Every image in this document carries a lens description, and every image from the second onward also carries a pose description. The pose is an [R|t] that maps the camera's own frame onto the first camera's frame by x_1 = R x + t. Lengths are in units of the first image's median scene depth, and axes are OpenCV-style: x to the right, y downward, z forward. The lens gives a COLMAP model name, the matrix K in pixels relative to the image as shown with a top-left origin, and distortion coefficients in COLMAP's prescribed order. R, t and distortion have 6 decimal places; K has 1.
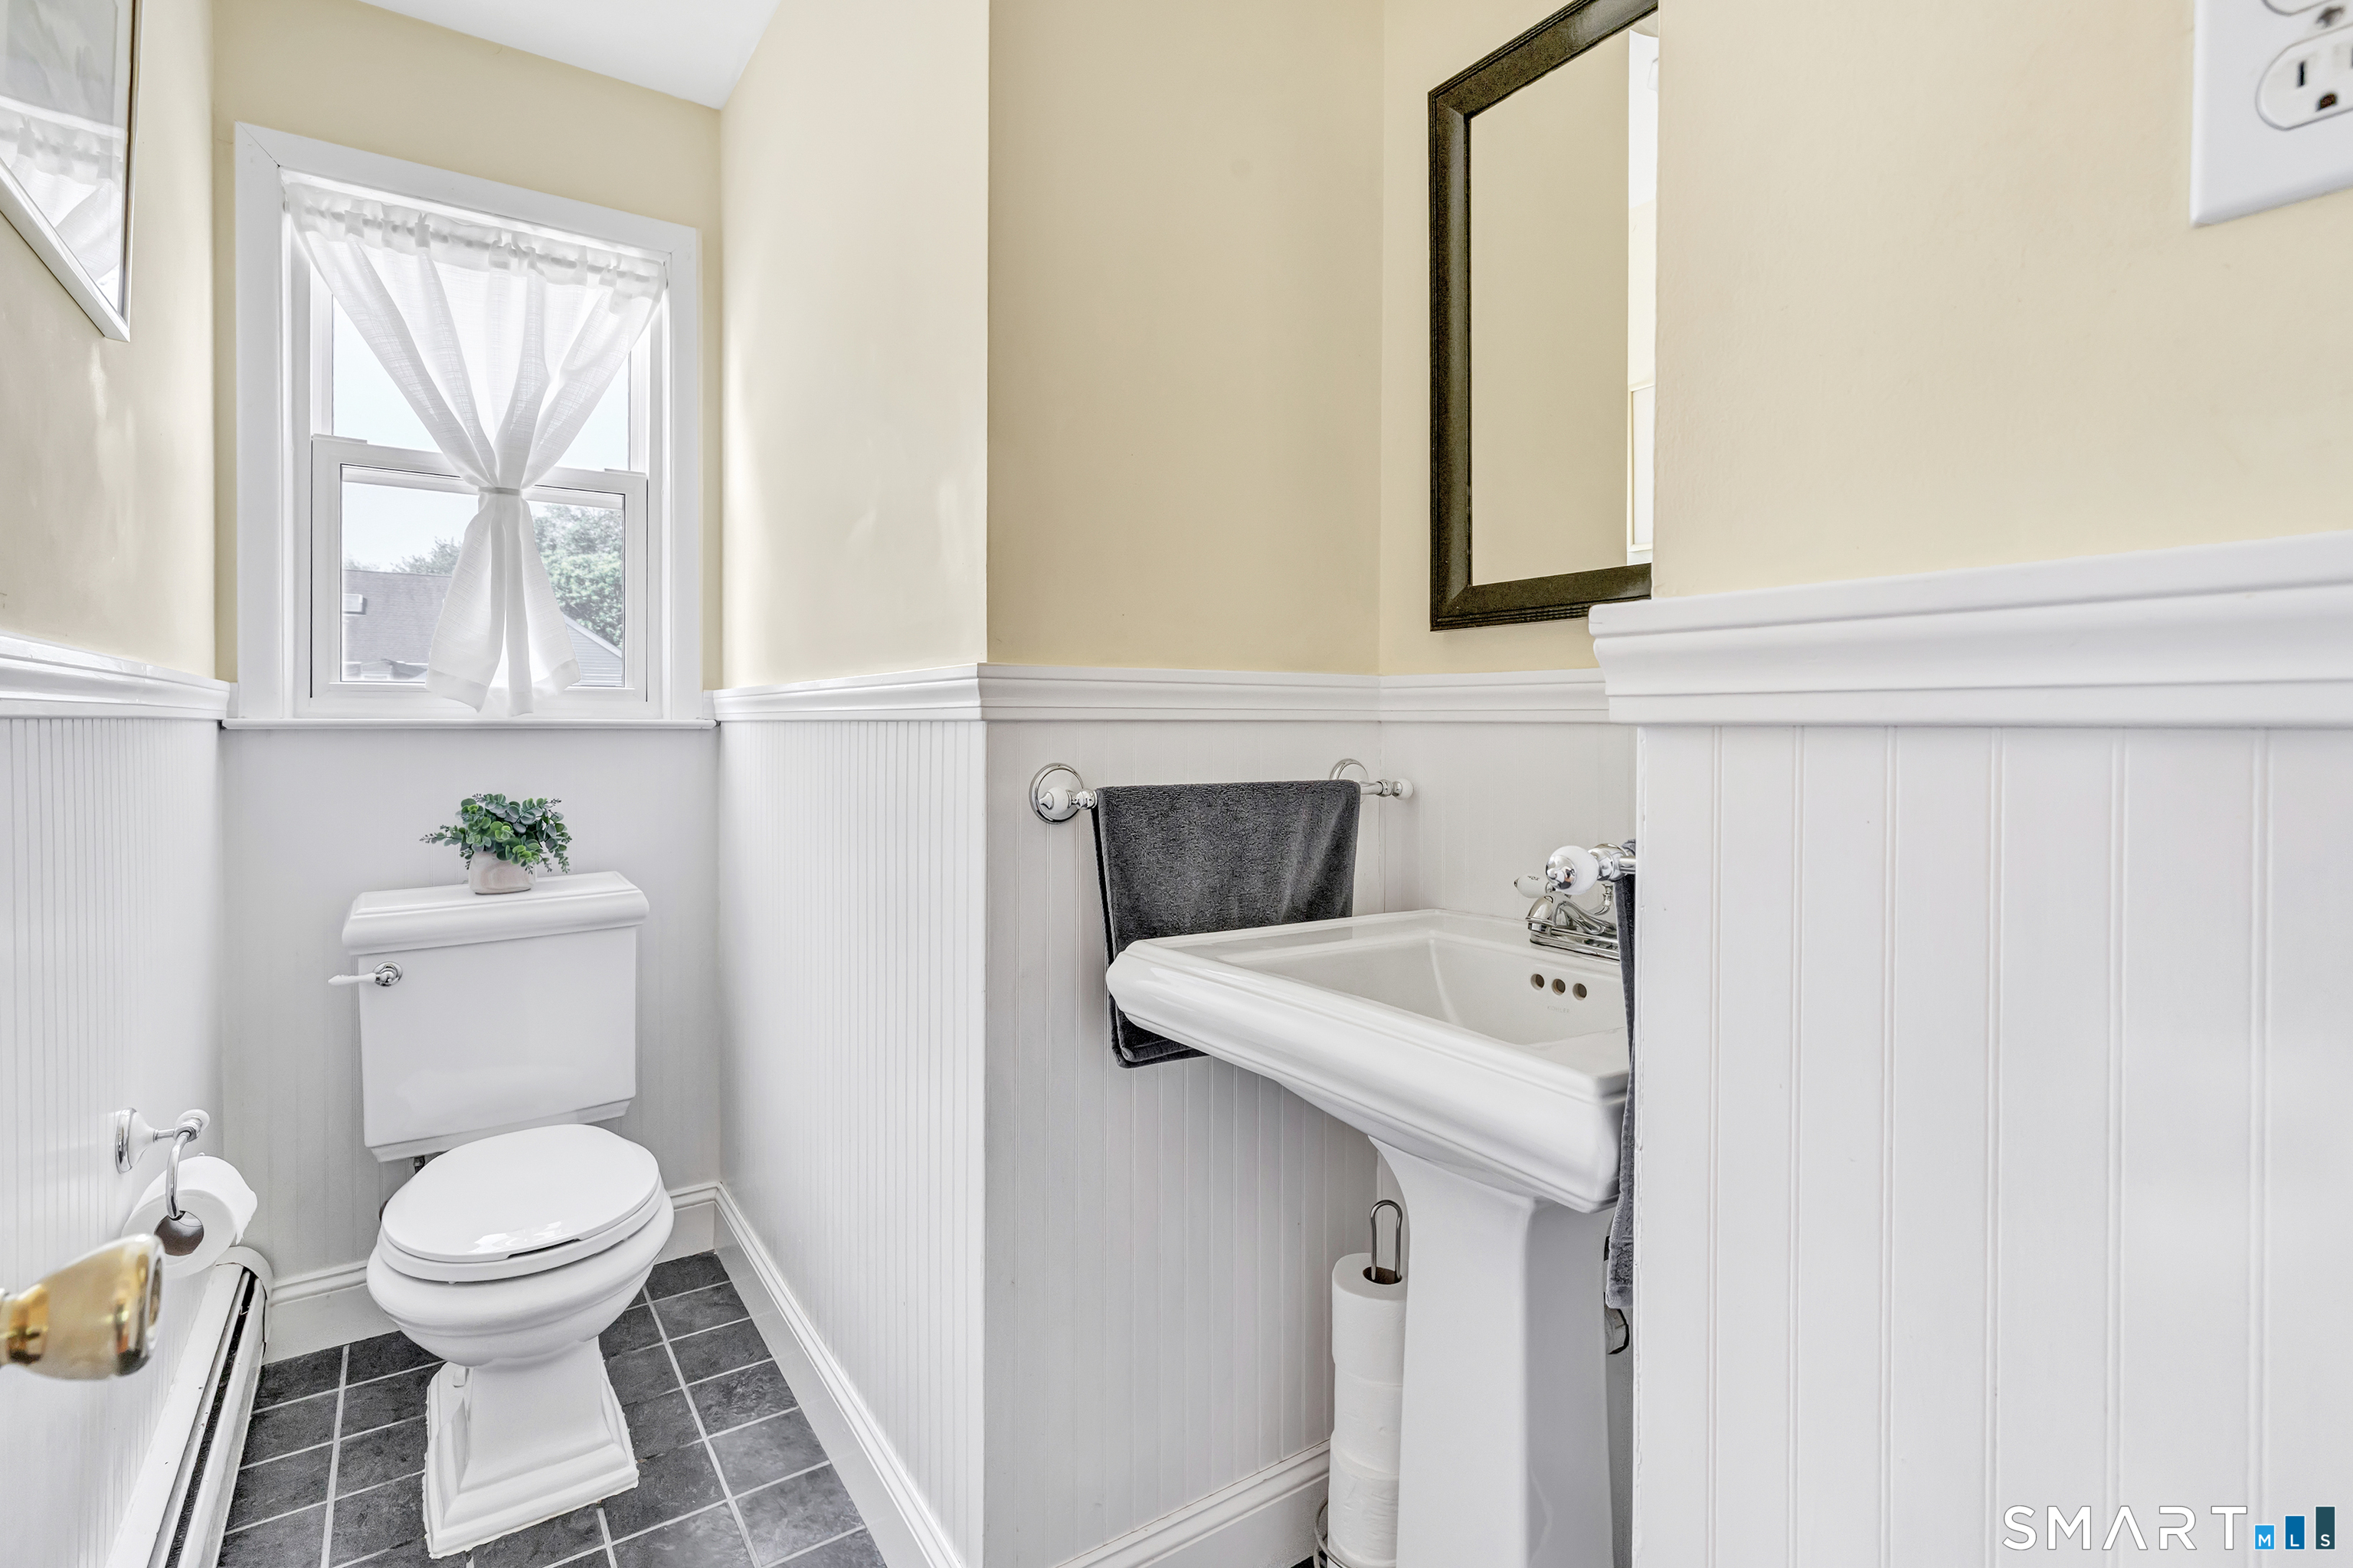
lens RADIAL K [[1085.3, 0, 1179.9], [0, 1085.3, 734.5], [0, 0, 1]] dist [0.003811, 0.000351]
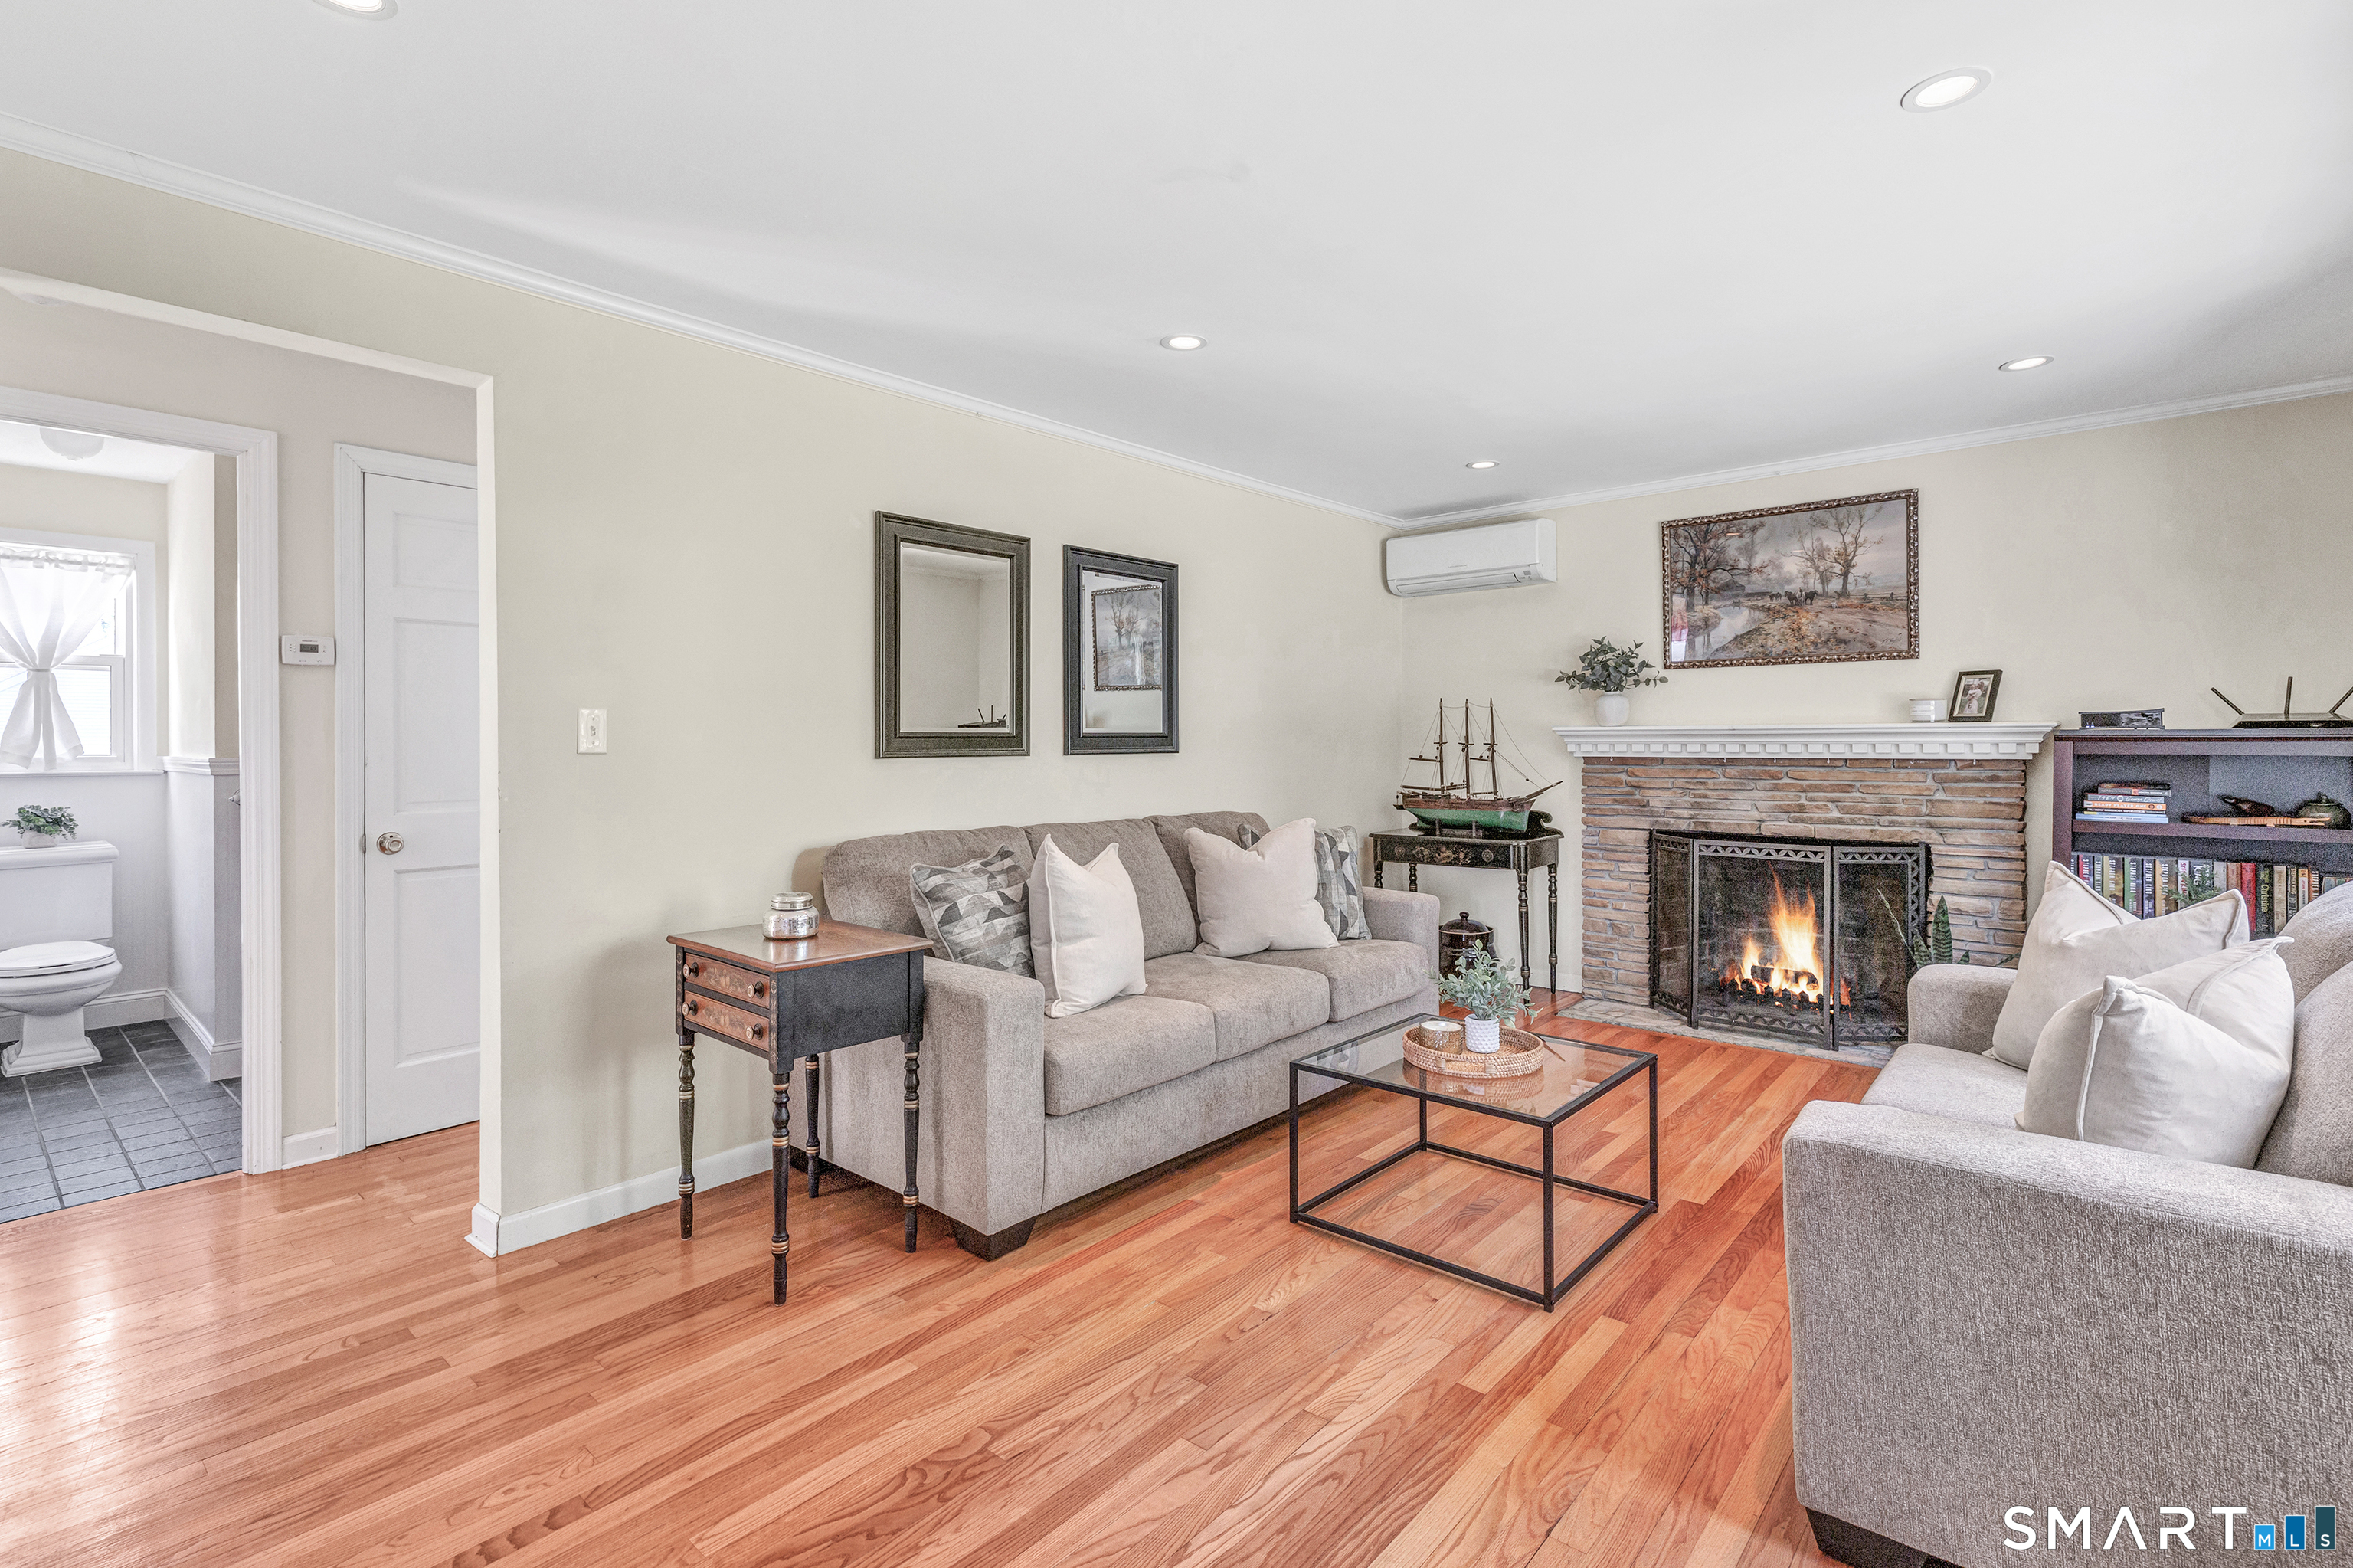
lens RADIAL K [[1085.3, 0, 1182.2], [0, 1085.3, 737.1], [0, 0, 1]] dist [0.003811, 0.000351]
pose [[0.972193, -0.011412, 0.233903, 1.111764], [0.013921, 0.999862, -0.009079, -0.033361], [-0.233767, 0.012083, 0.972218, -1.693025]]
